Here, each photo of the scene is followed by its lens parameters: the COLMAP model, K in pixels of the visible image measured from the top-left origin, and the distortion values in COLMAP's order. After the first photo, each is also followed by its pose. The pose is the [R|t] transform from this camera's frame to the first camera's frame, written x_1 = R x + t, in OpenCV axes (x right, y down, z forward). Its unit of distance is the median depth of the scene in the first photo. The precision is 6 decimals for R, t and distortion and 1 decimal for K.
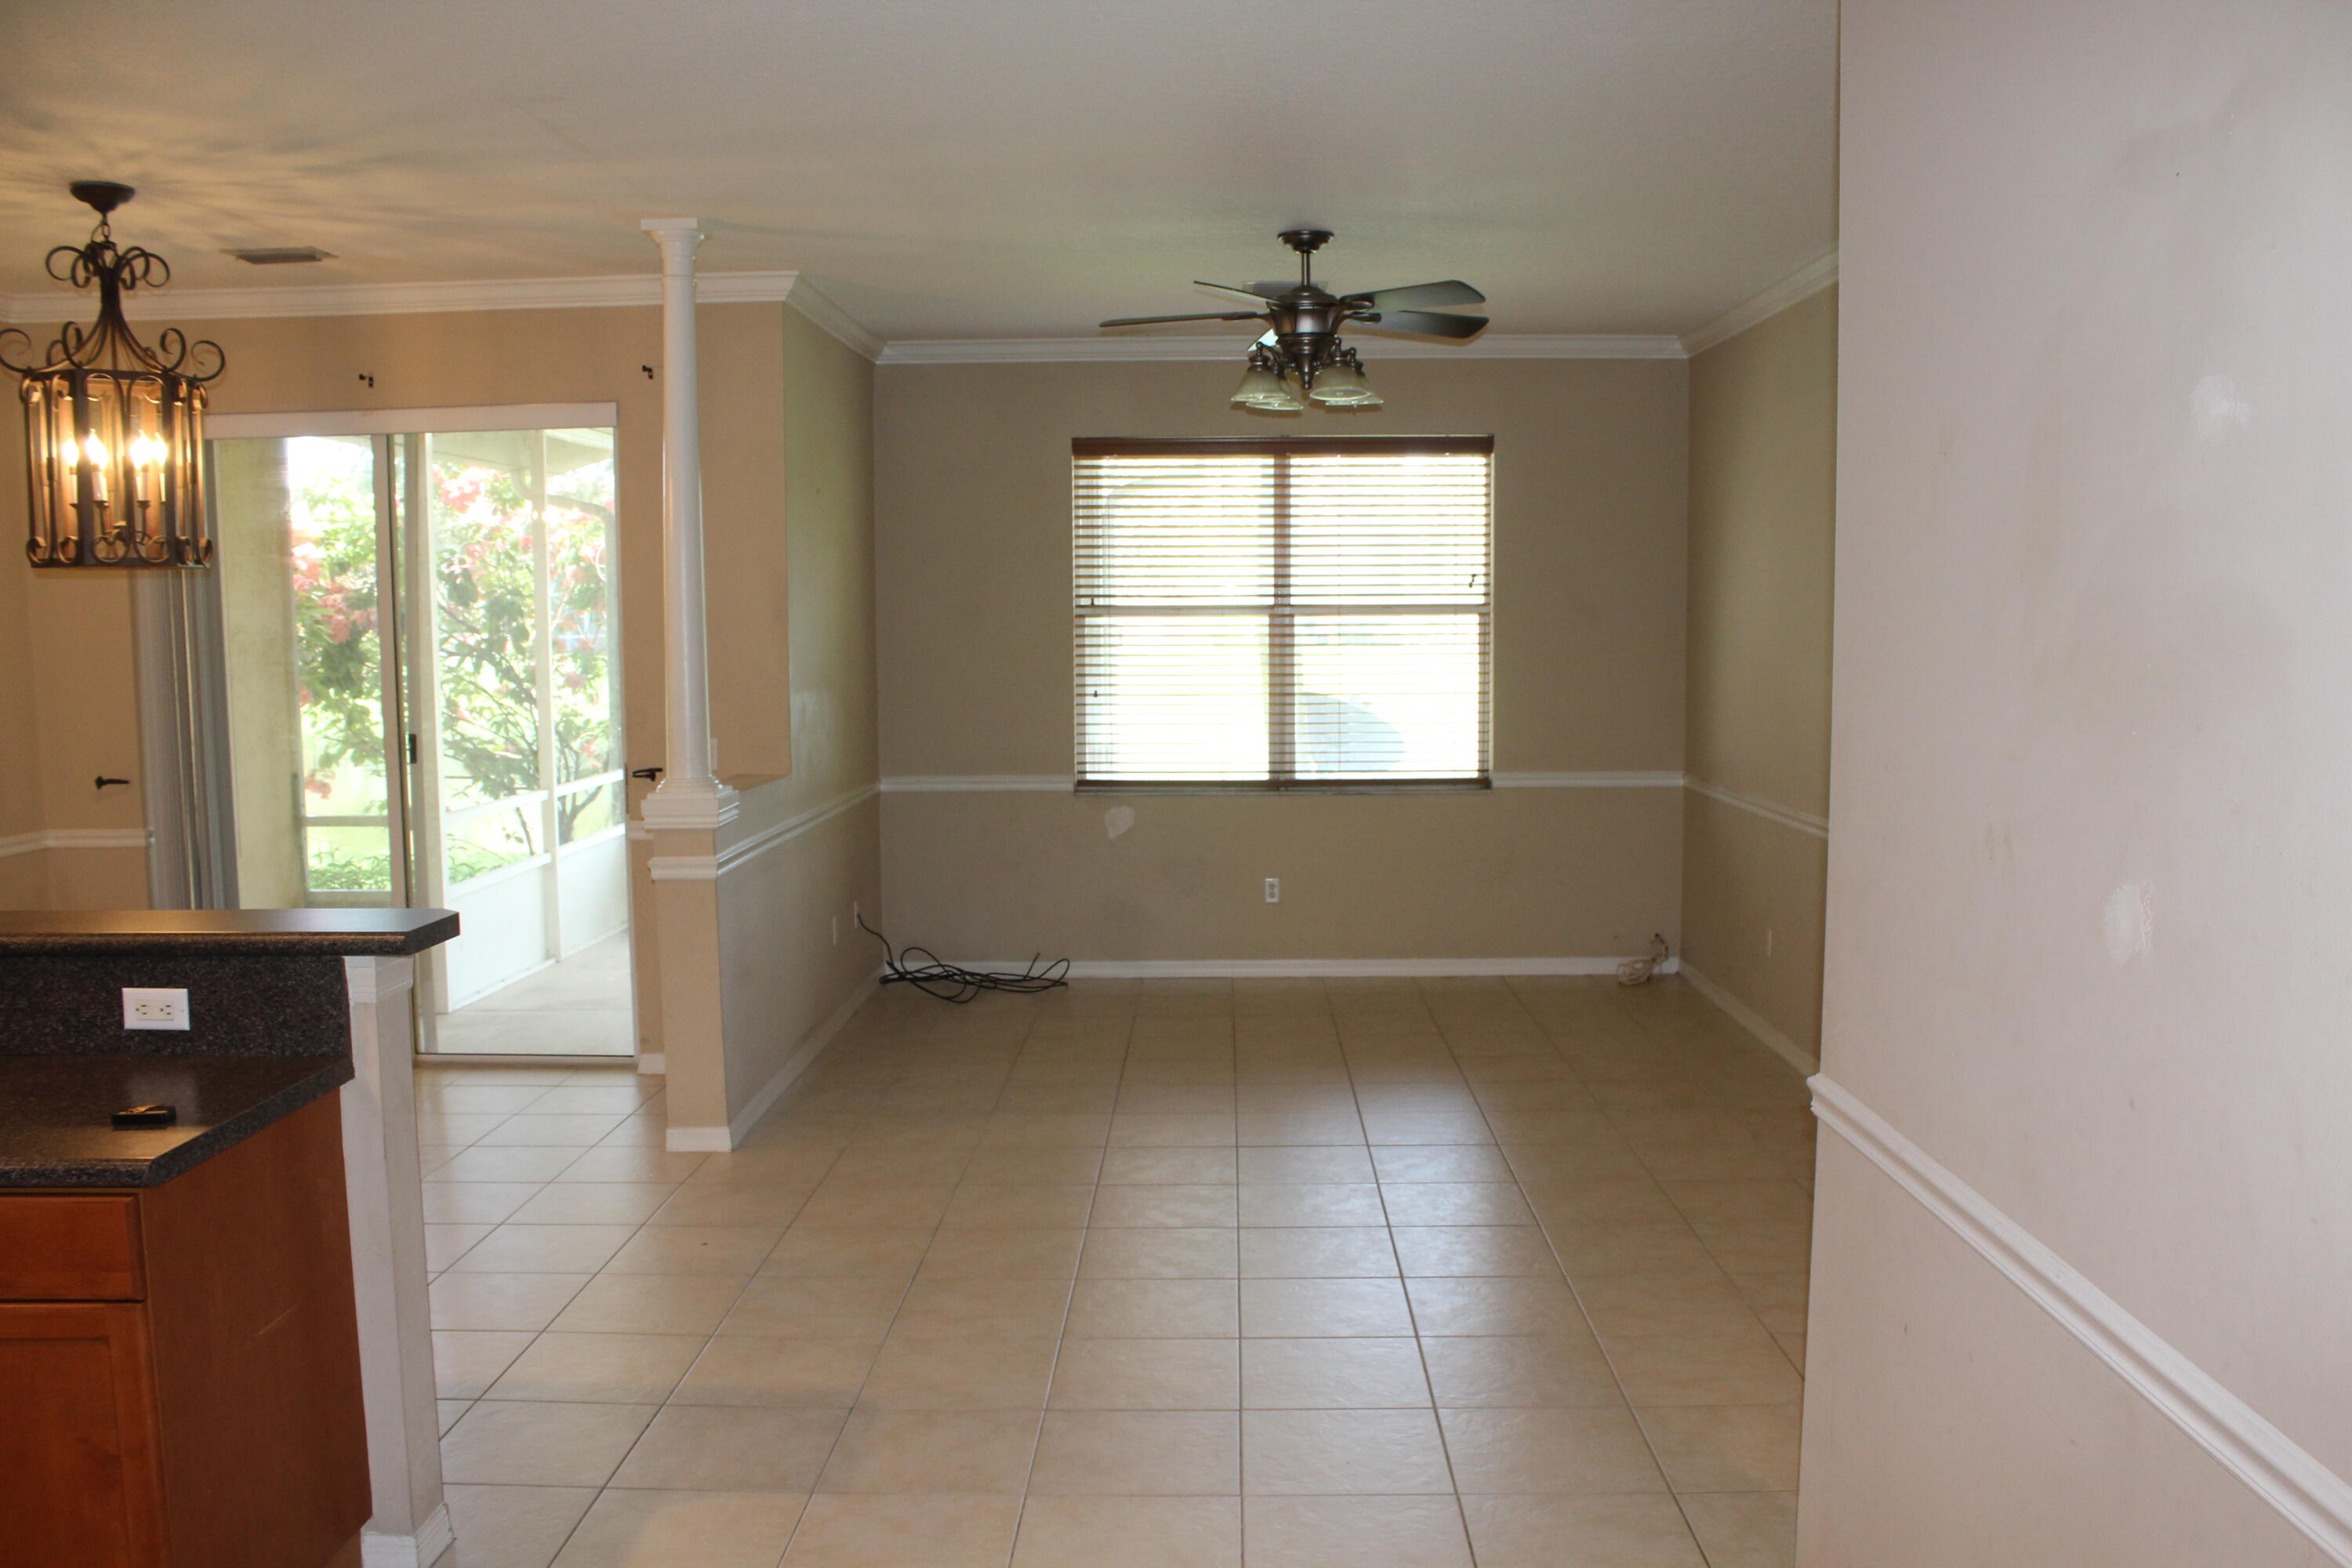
lens RADIAL K [[1951.8, 0, 1161.2], [0, 1951.8, 786.2], [0, 0, 1]] dist [-0.146295, 0.101466]
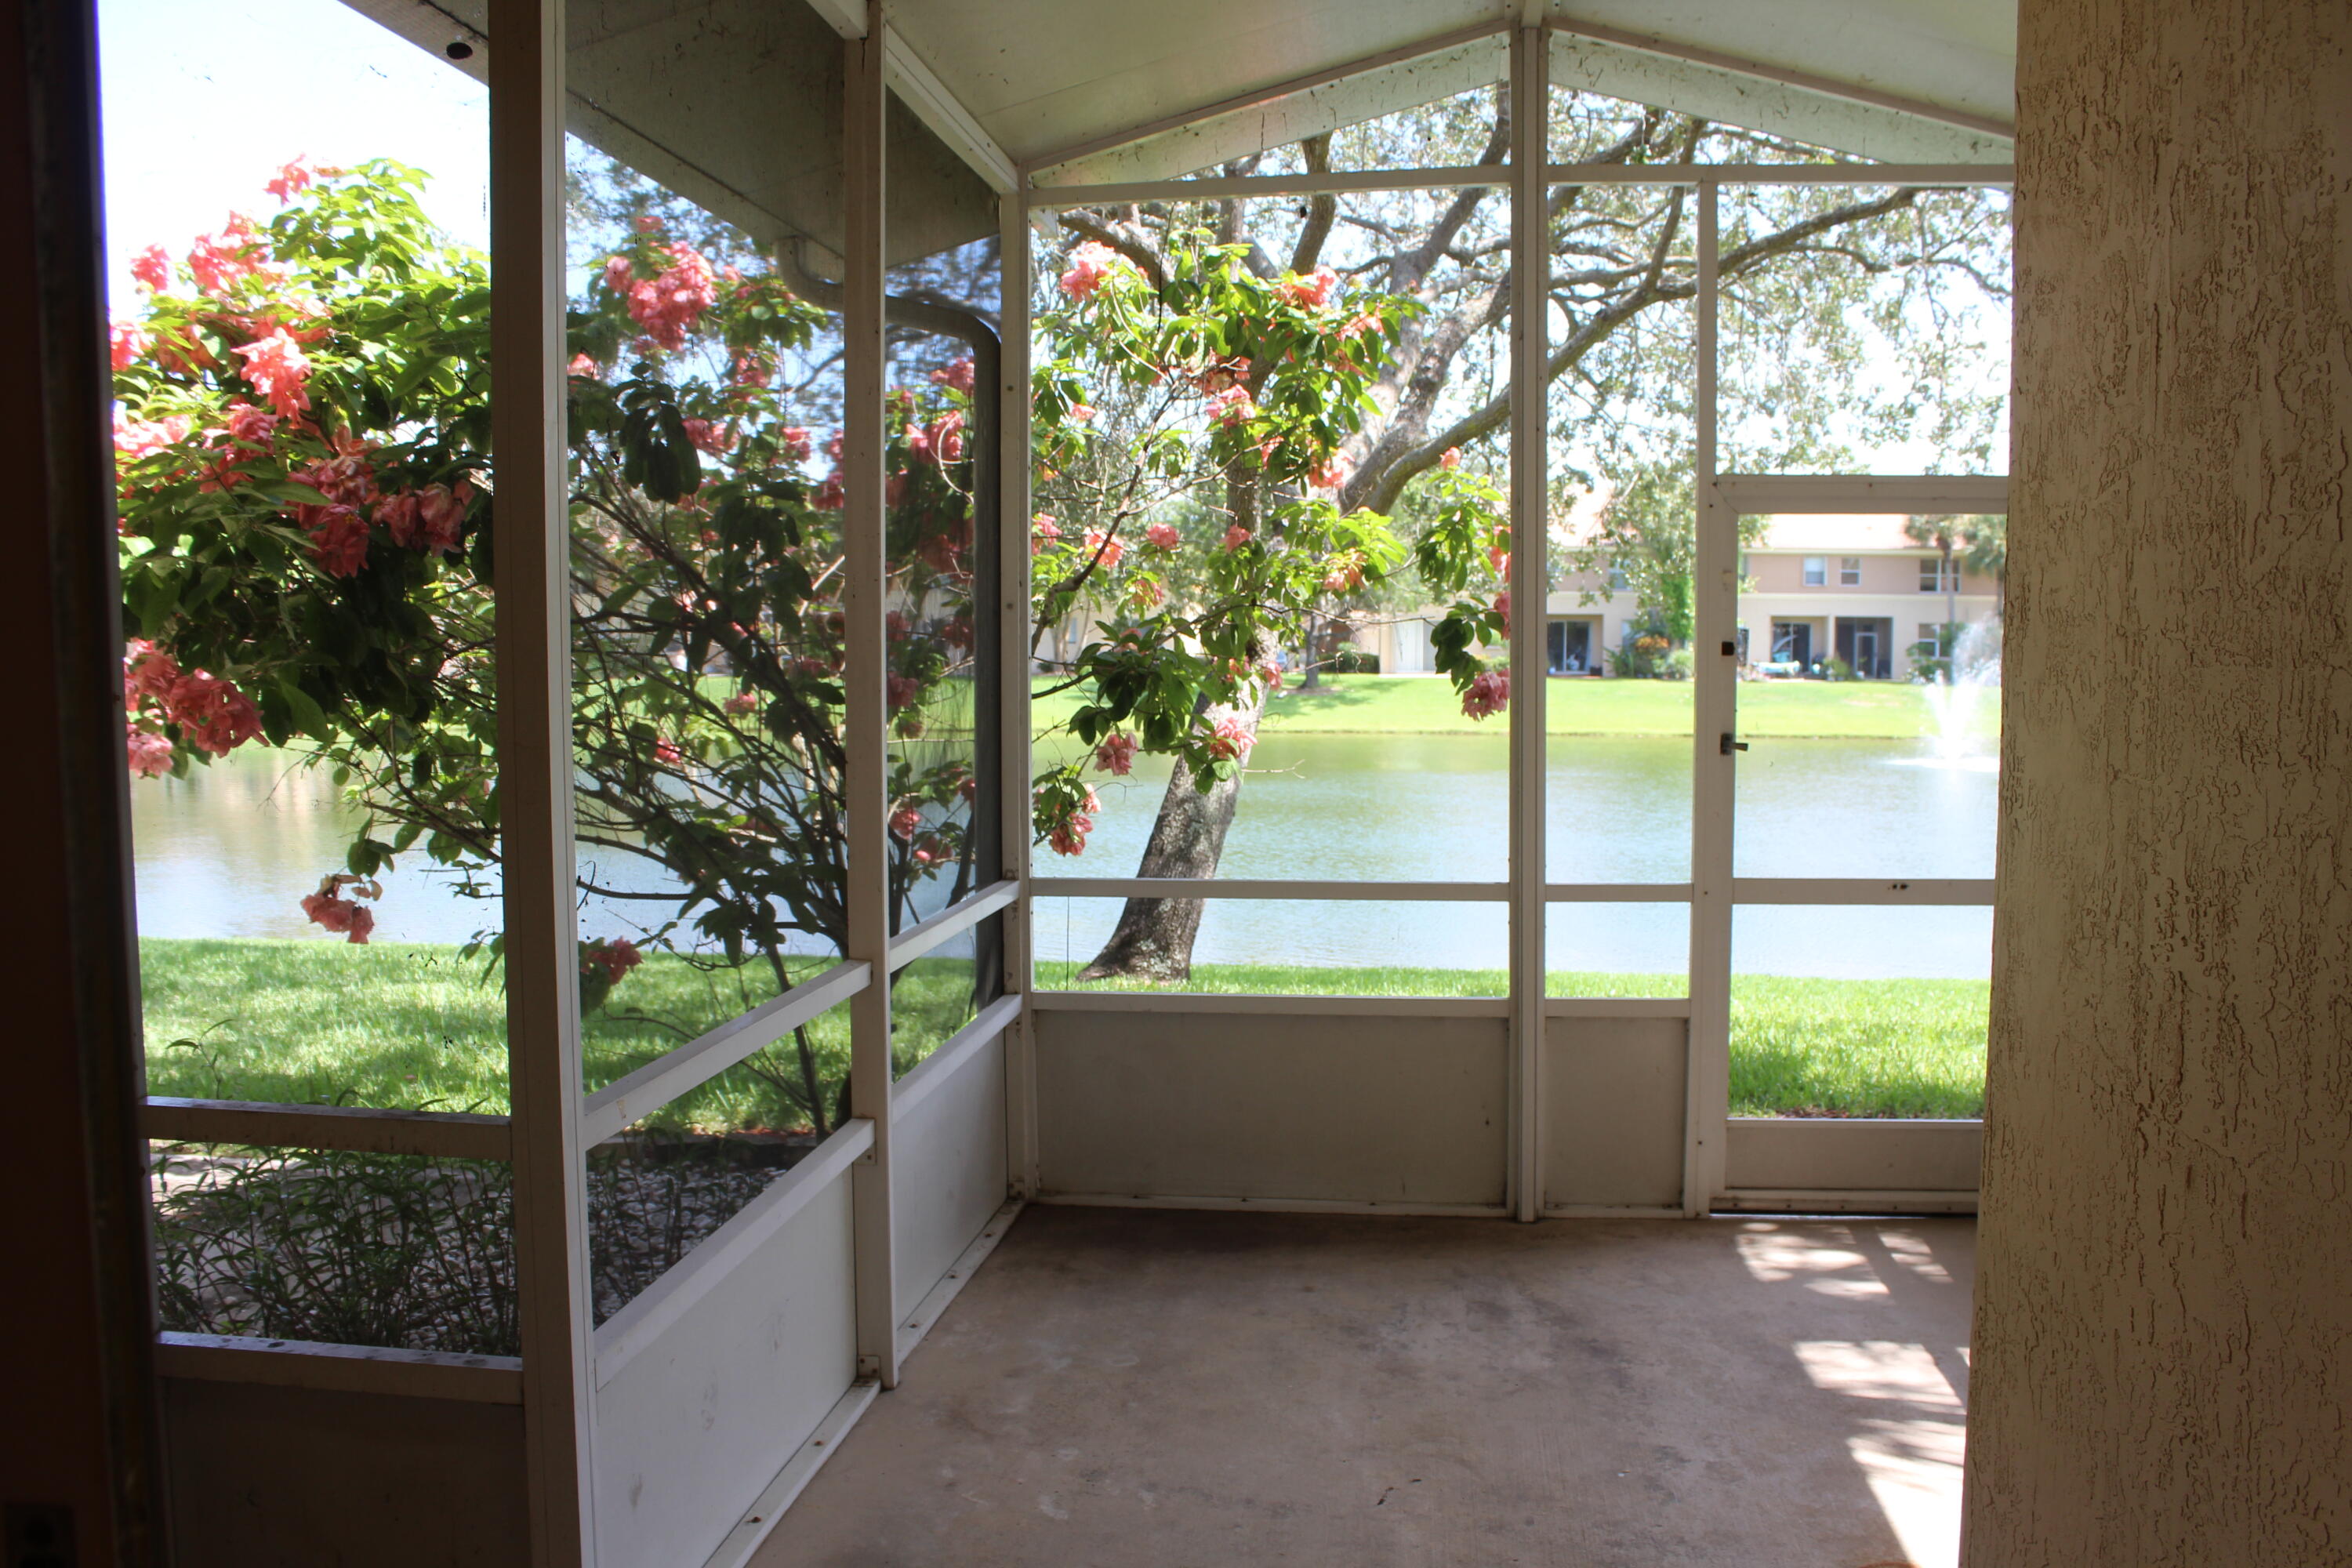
lens RADIAL K [[1951.8, 0, 1174.9], [0, 1951.8, 783.2], [0, 0, 1]] dist [-0.146295, 0.101466]
pose [[0.994653, 0.012683, -0.102491, -0.195638], [-0.014191, 0.999801, -0.013990, -0.026899], [0.102293, 0.015369, 0.994636, 0.554476]]
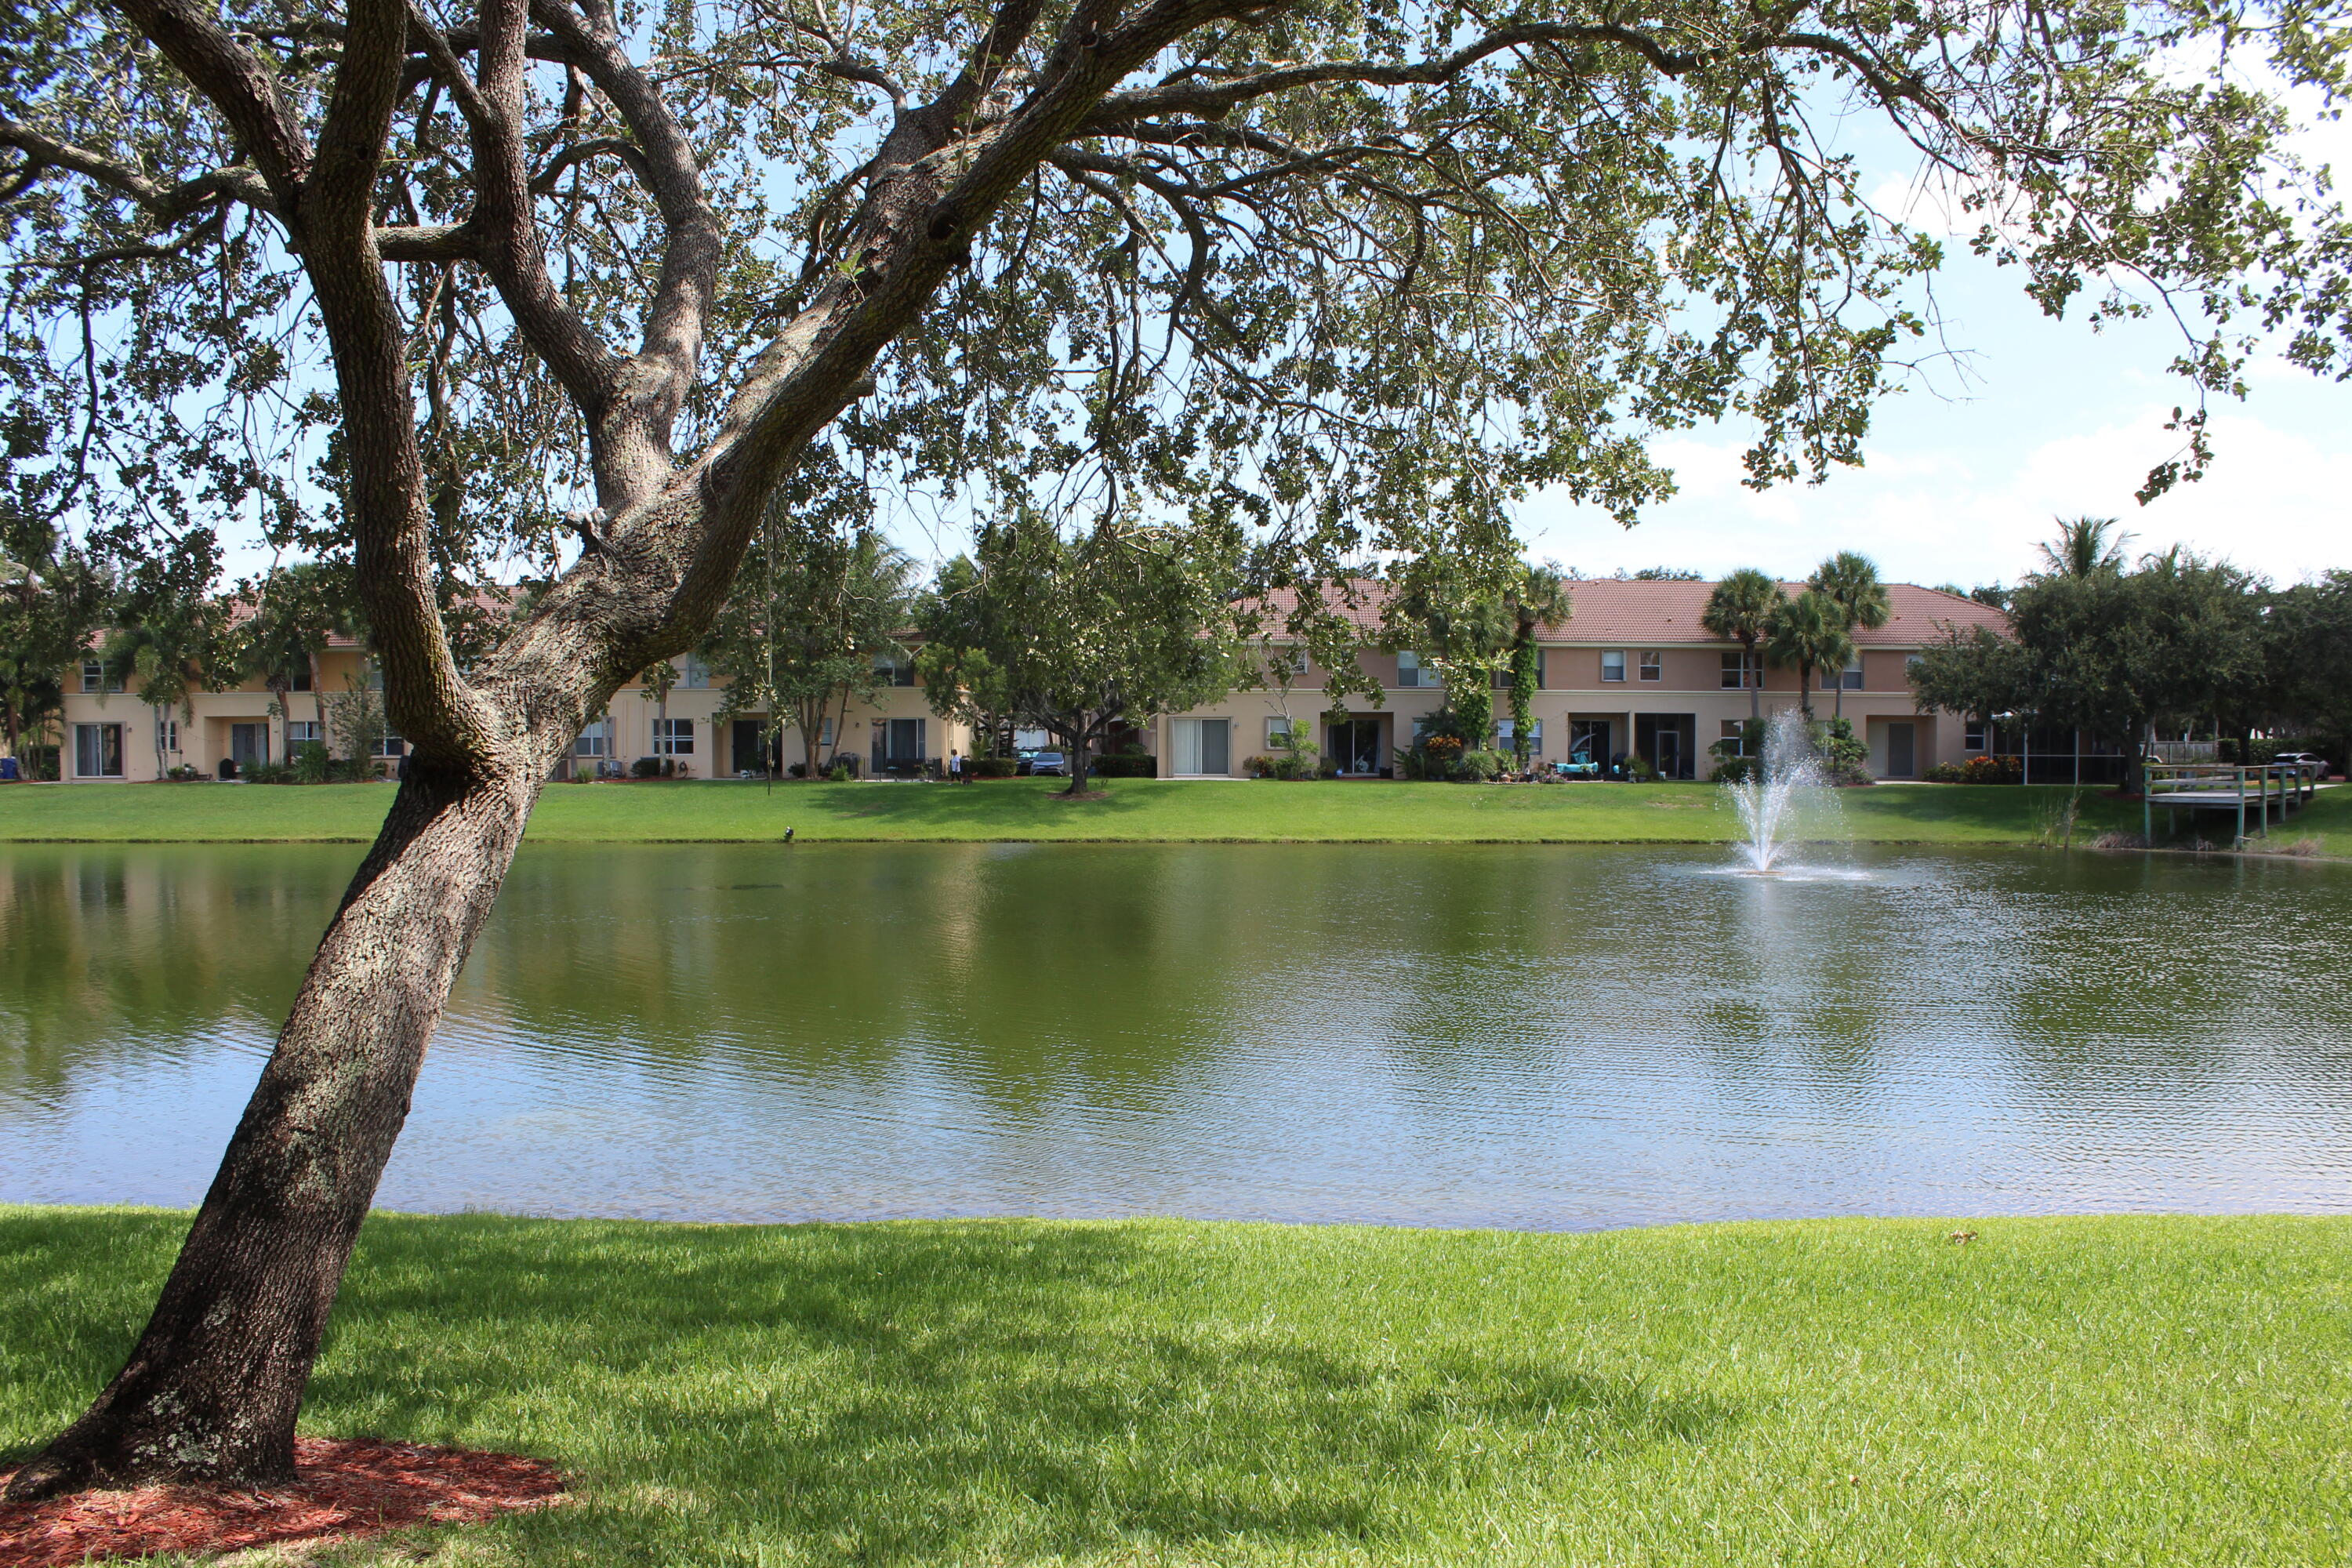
lens RADIAL K [[1951.8, 0, 1176.1], [0, 1951.8, 785.6], [0, 0, 1]] dist [-0.146295, 0.101466]
pose [[0.999971, 0.002500, -0.007205, -0.159614], [-0.002966, 0.997854, -0.065412, -0.039979], [0.007026, 0.065432, 0.997832, 0.698880]]
